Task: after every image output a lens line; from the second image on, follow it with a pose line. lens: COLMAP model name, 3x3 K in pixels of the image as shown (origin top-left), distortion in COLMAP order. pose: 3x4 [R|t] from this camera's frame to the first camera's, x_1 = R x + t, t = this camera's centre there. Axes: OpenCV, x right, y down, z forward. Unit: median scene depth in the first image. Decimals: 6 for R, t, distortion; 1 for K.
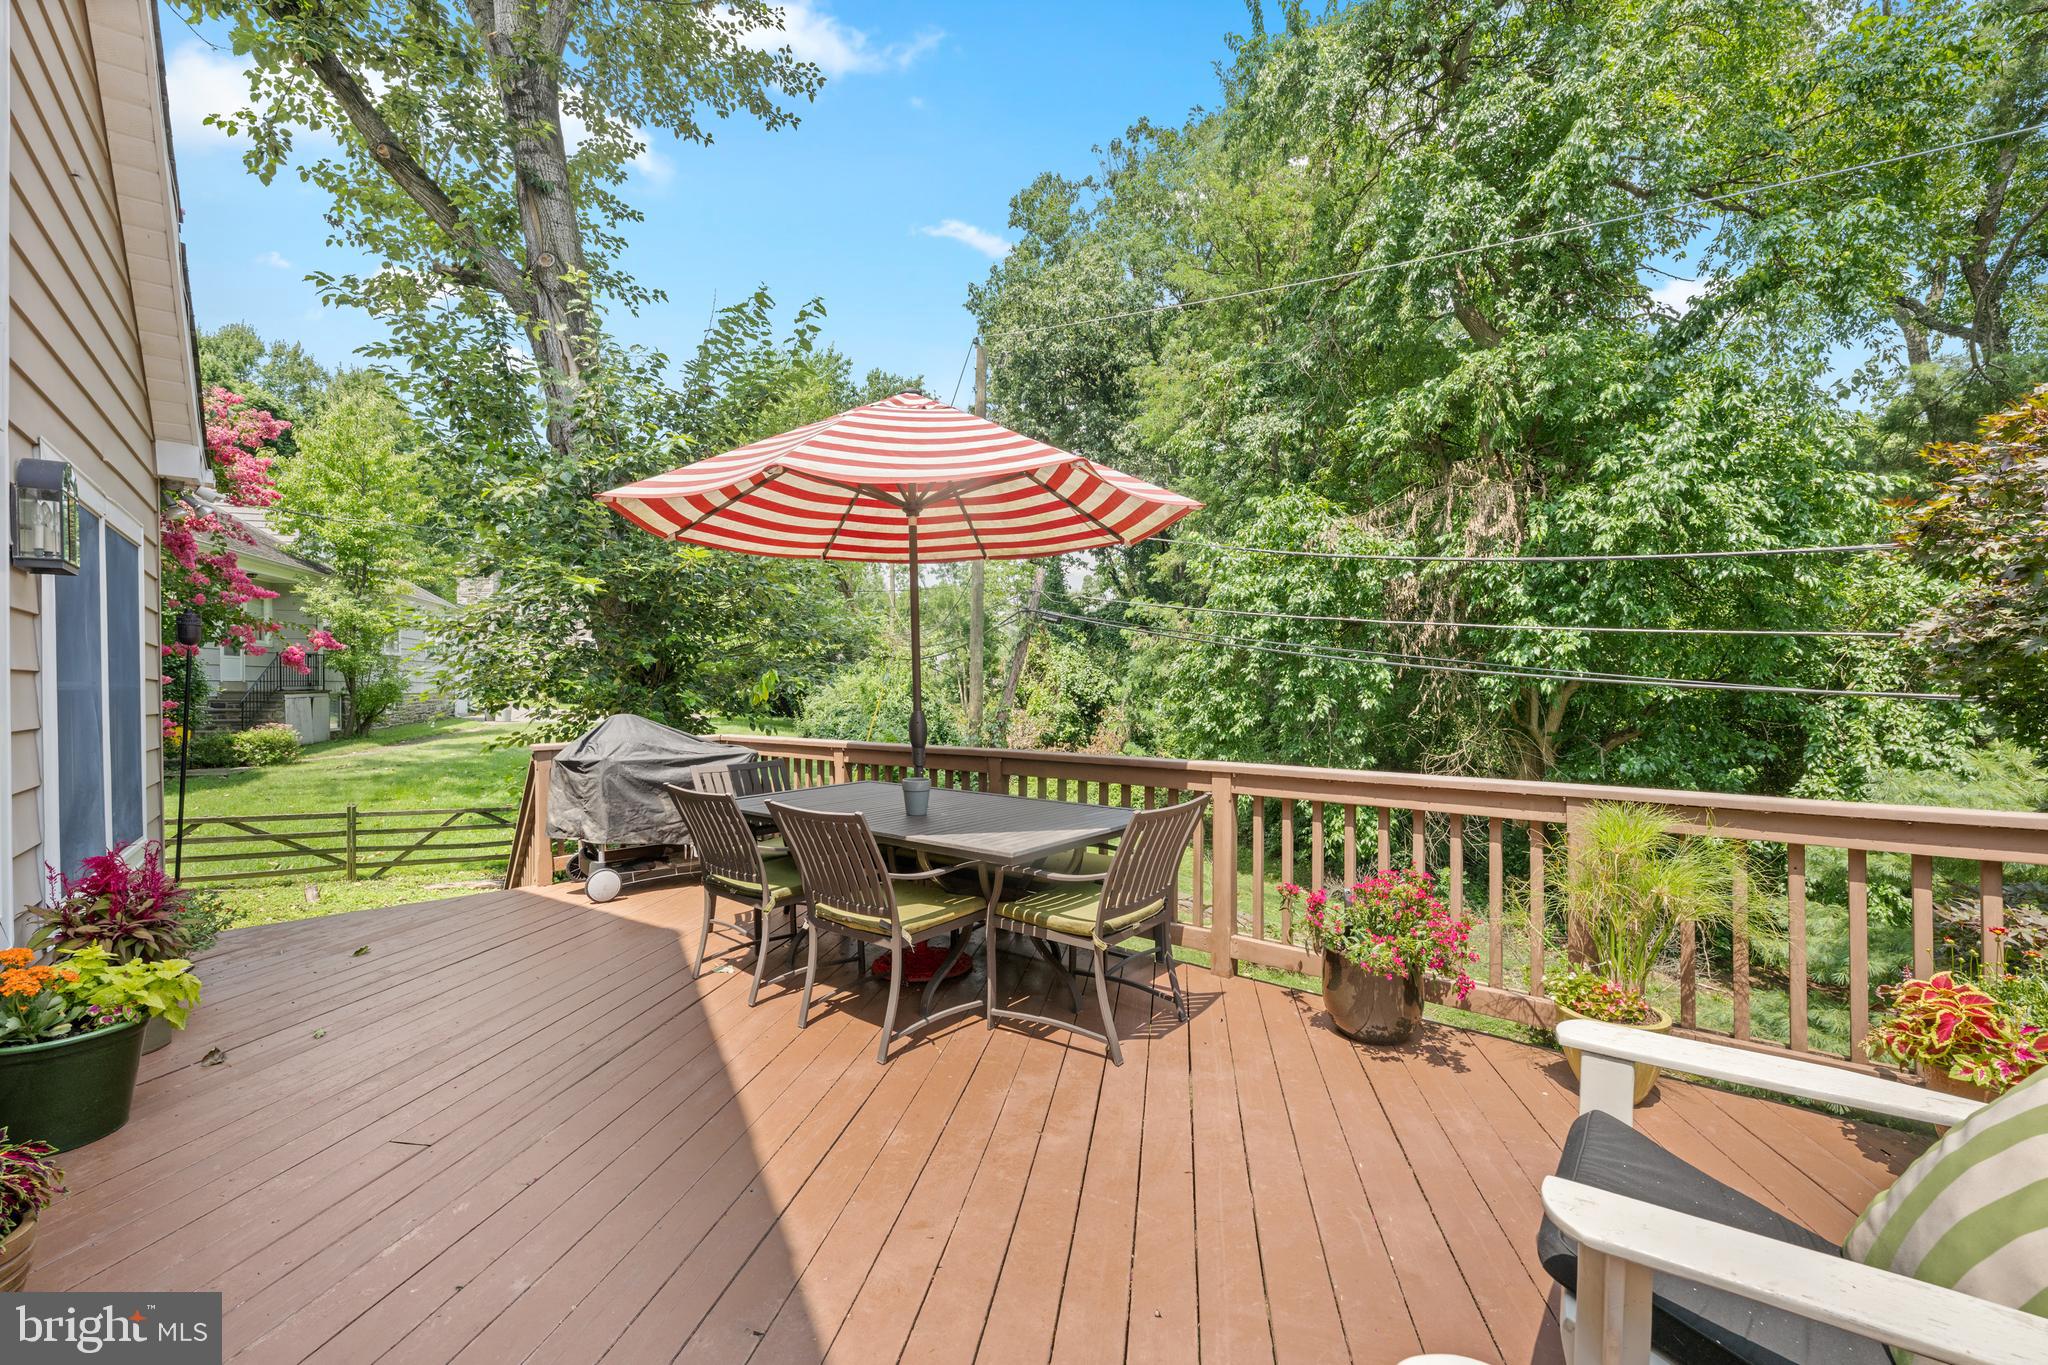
lens RADIAL K [[819.8, 0, 1023.9], [0, 819.8, 688.6], [0, 0, 1]] dist [-0.000130, 0.000012]
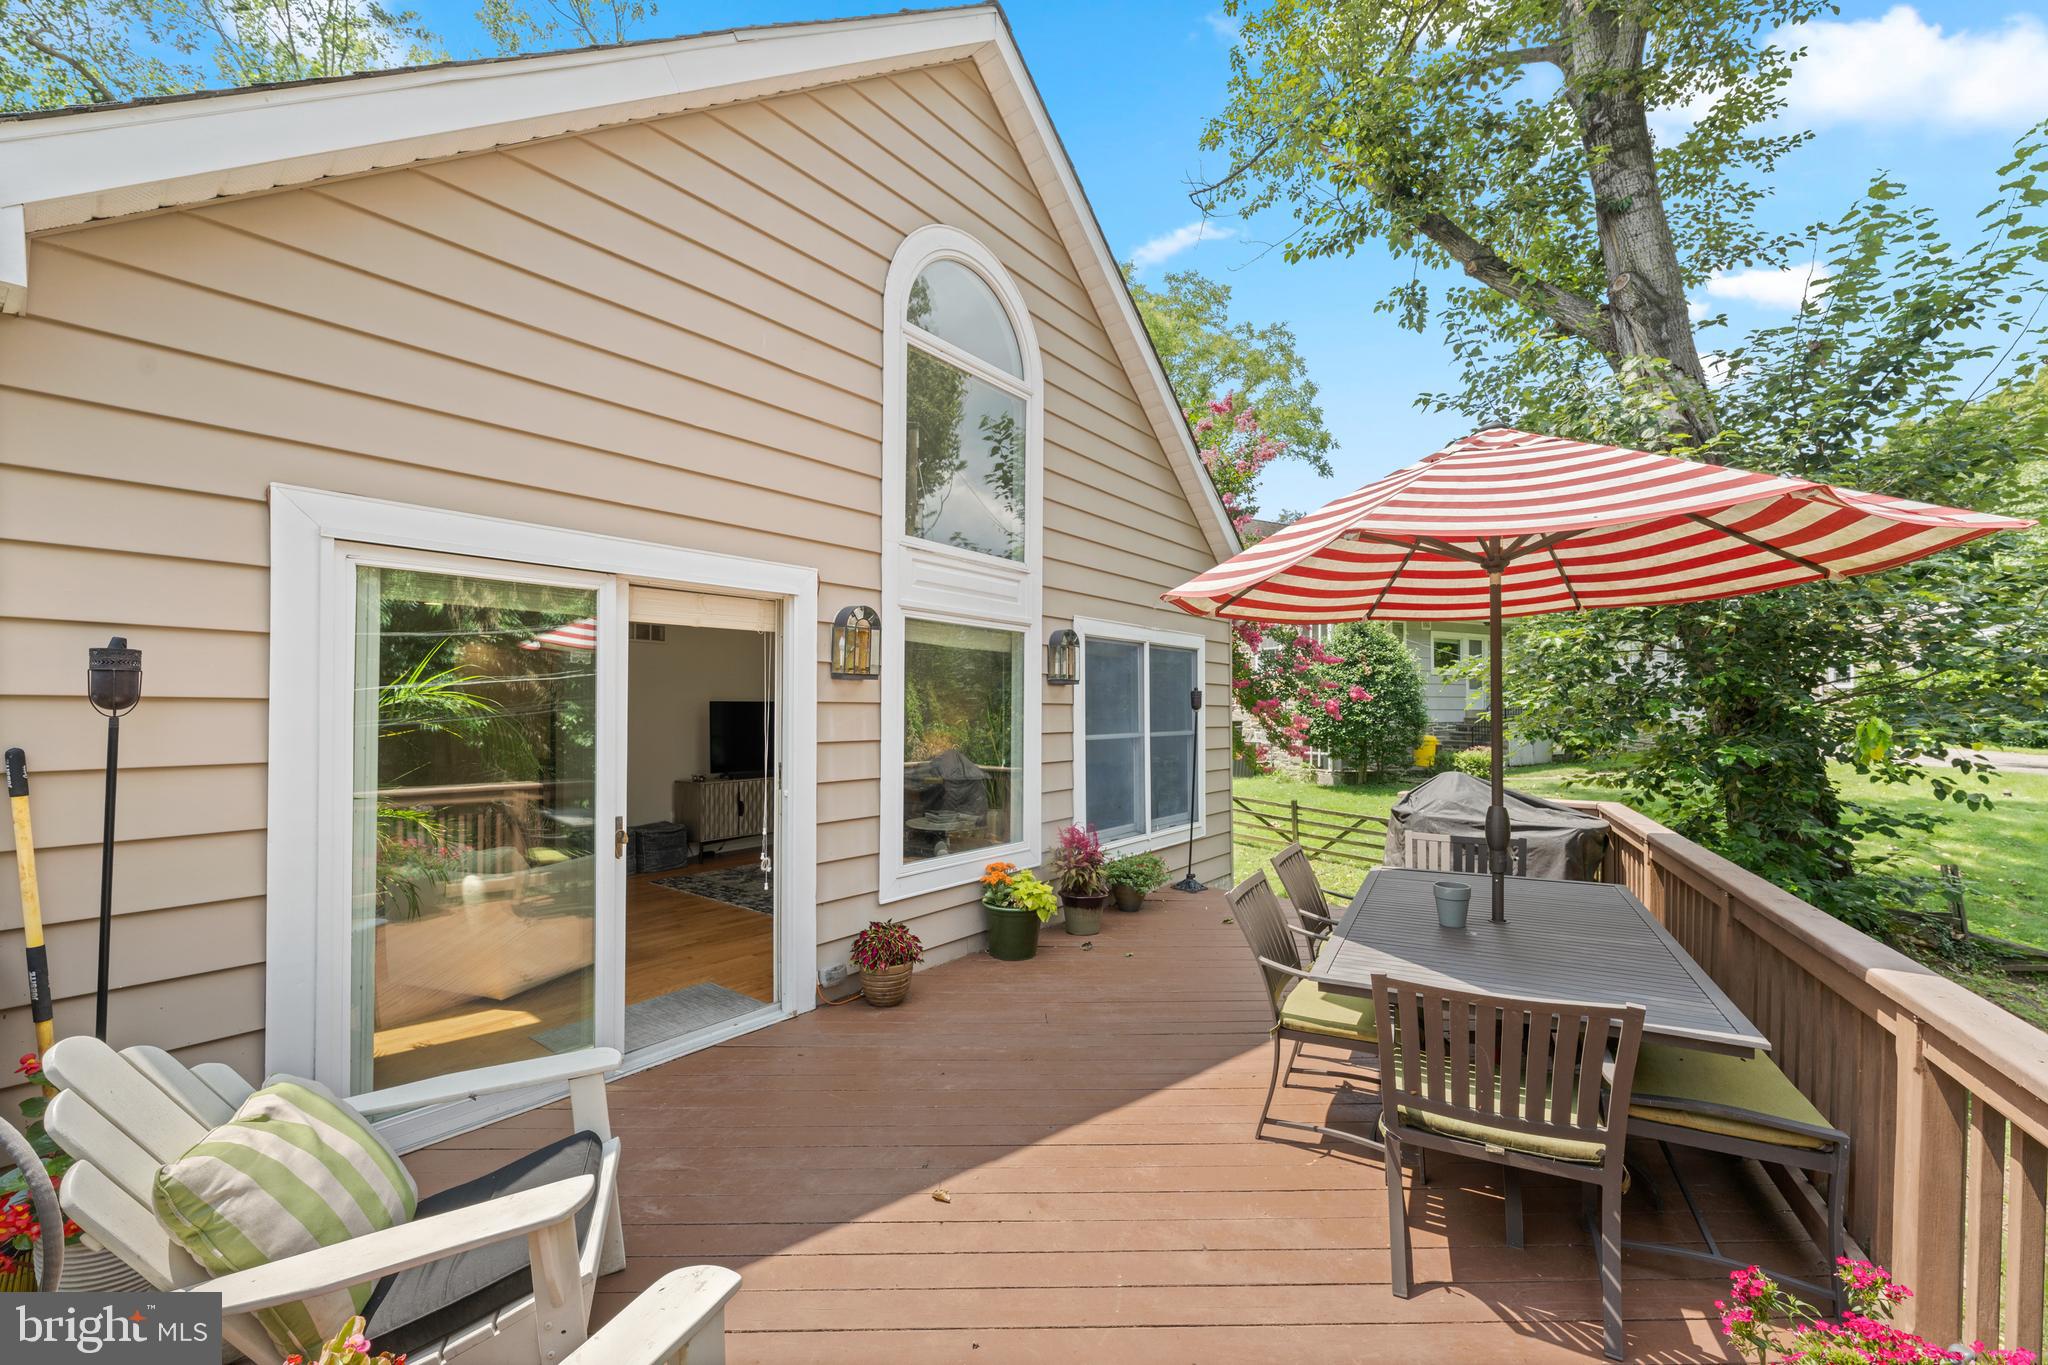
lens RADIAL K [[819.8, 0, 1023.9], [0, 819.8, 688.6], [0, 0, 1]] dist [-0.000130, 0.000012]
pose [[0.213476, -0.012999, -0.976862, 0.176355], [-0.009953, 0.999831, -0.015480, -0.022014], [0.976898, 0.013027, 0.213310, 0.104872]]
